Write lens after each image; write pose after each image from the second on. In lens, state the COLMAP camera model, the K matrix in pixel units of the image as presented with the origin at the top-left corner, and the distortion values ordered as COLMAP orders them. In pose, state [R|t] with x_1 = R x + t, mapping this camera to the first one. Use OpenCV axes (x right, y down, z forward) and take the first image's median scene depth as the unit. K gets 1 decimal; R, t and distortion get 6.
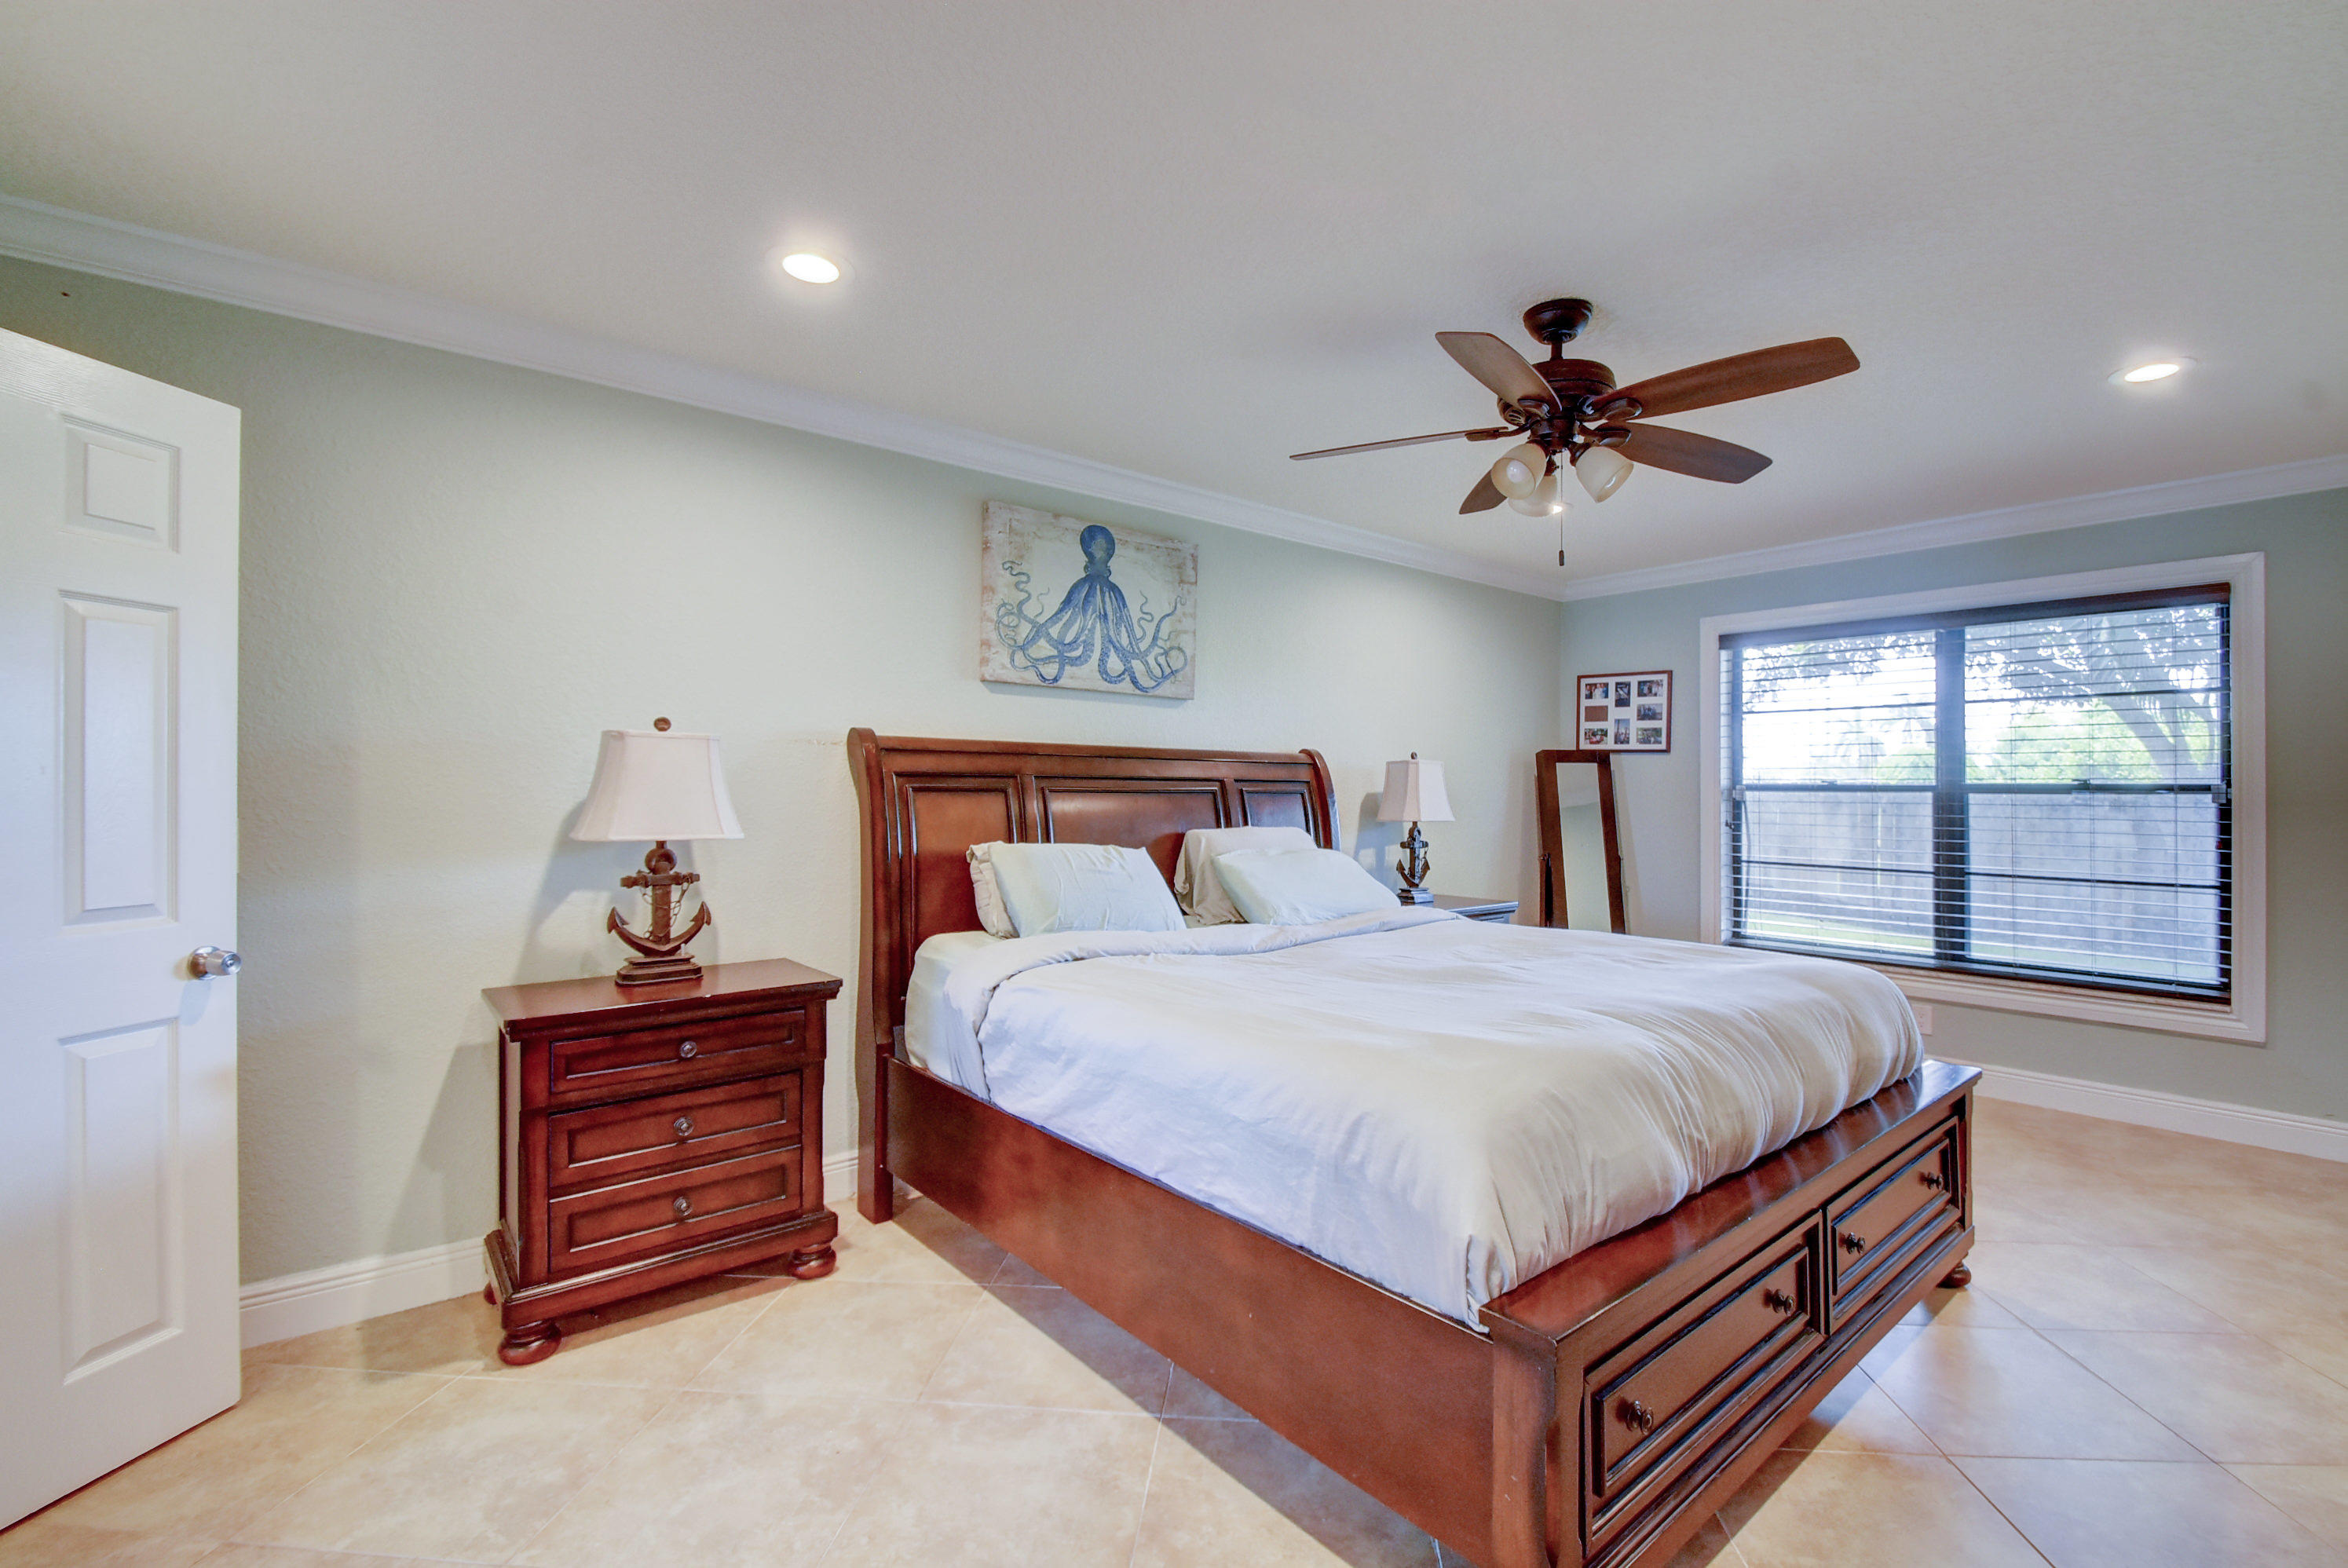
lens RADIAL K [[1029.5, 0, 1213.3], [0, 1029.5, 786.0], [0, 0, 1]] dist [0.003313, -0.012057]
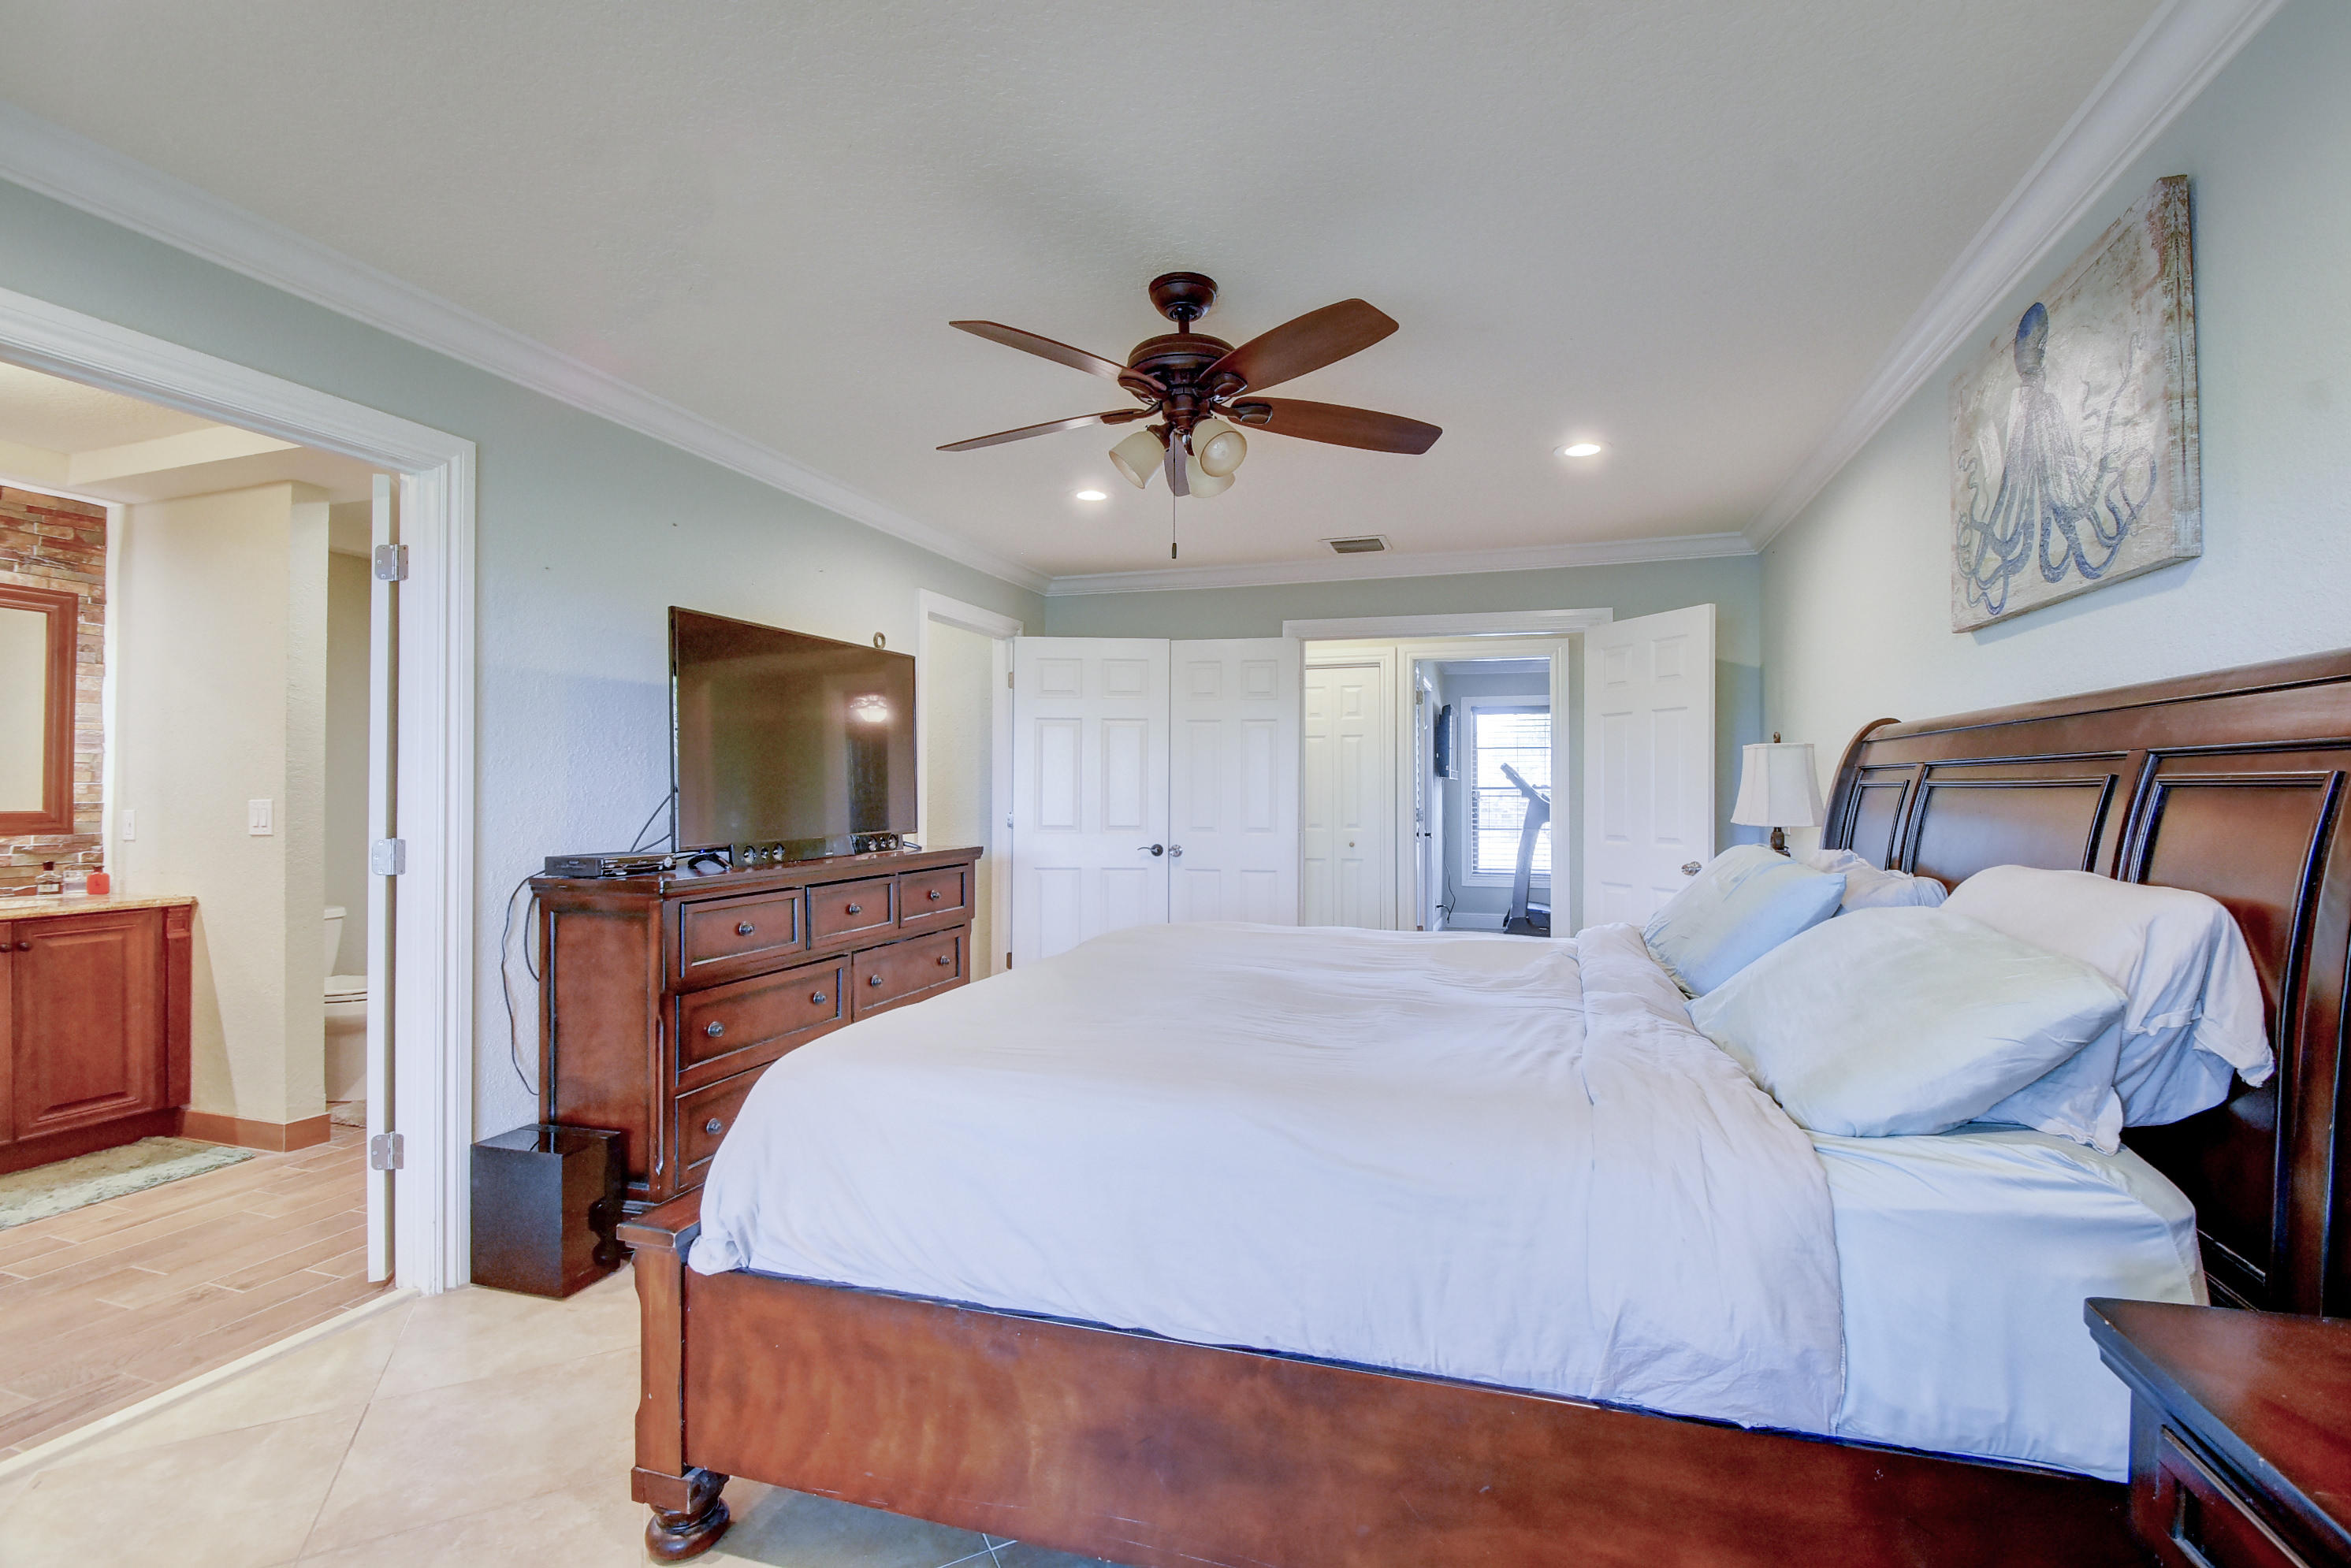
lens RADIAL K [[1073.1, 0, 1171.5], [0, 1073.1, 781.0], [0, 0, 1]] dist [-0.003834, -0.000962]
pose [[-0.868565, -0.005609, -0.495543, 0.562766], [0.002880, 0.999862, -0.016366, 0.010832], [0.495566, -0.015642, -0.868429, 1.234914]]
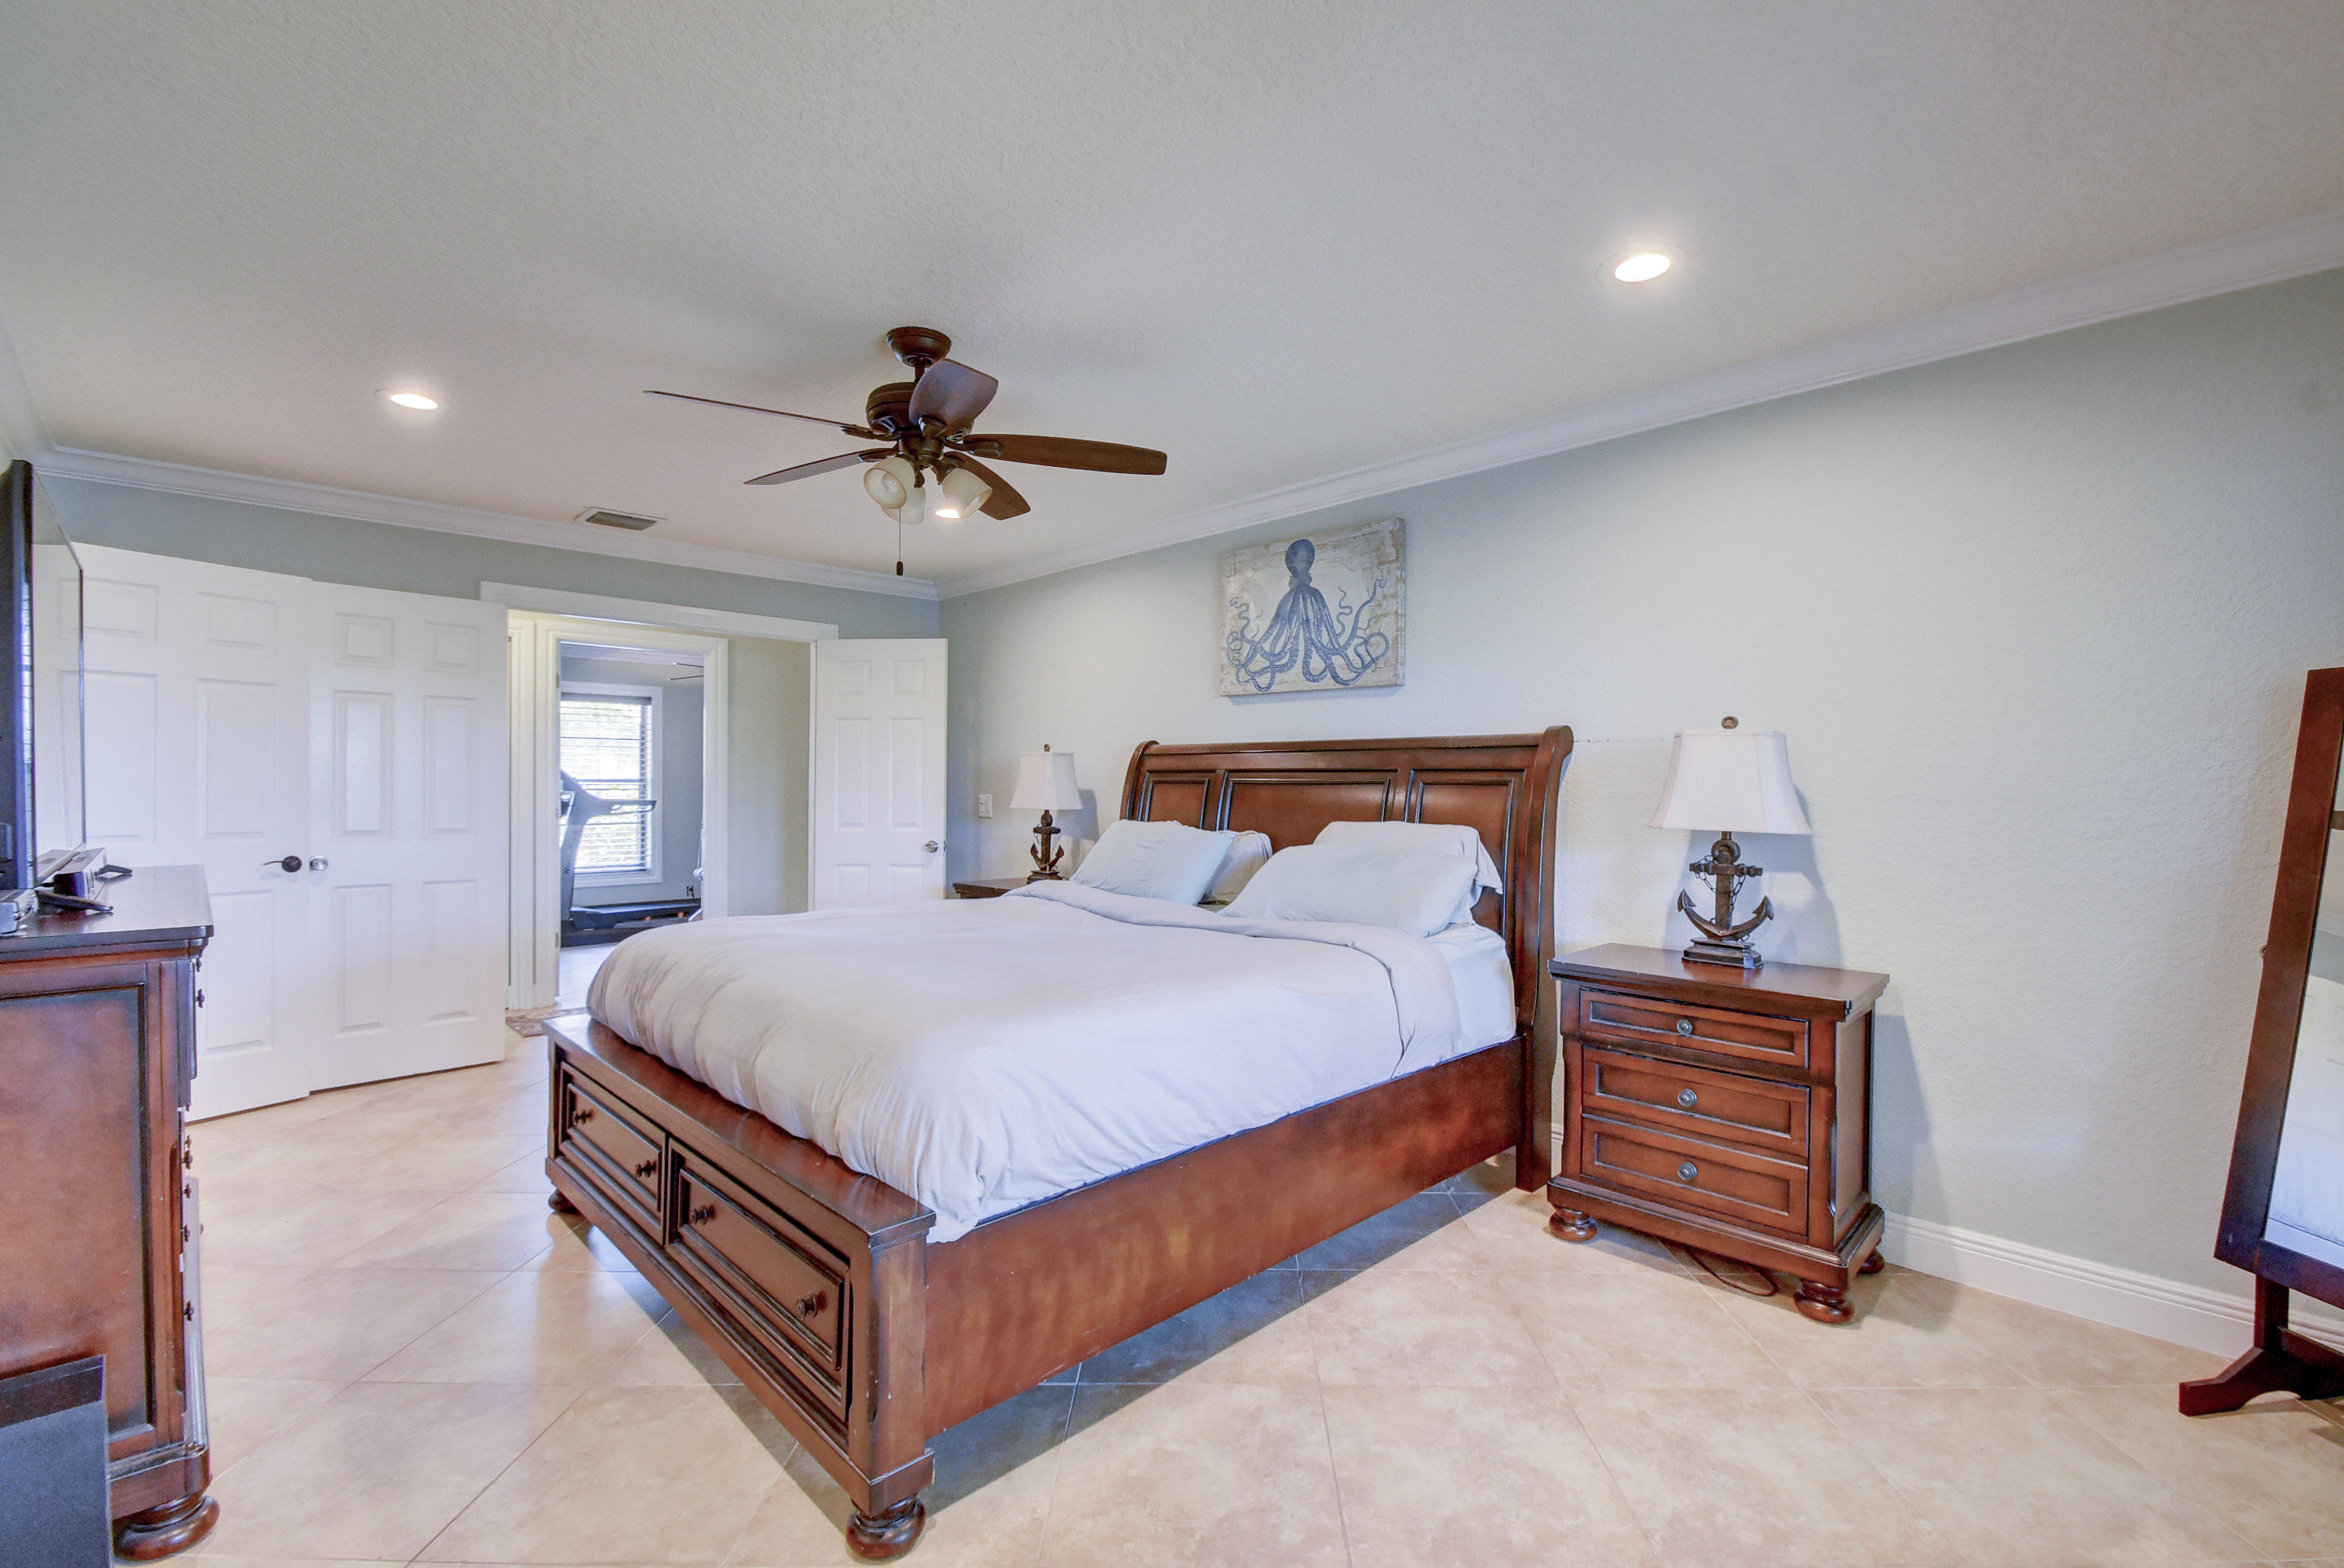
lens RADIAL K [[1078.8, 0, 1260.7], [0, 1078.8, 793.0], [0, 0, 1]] dist [-0.001681, -0.000231]
pose [[0.080471, 0.006318, -0.996737, 1.000375], [0.004698, 0.999966, 0.006718, 0.007578], [0.996746, -0.005223, 0.080438, 0.842078]]
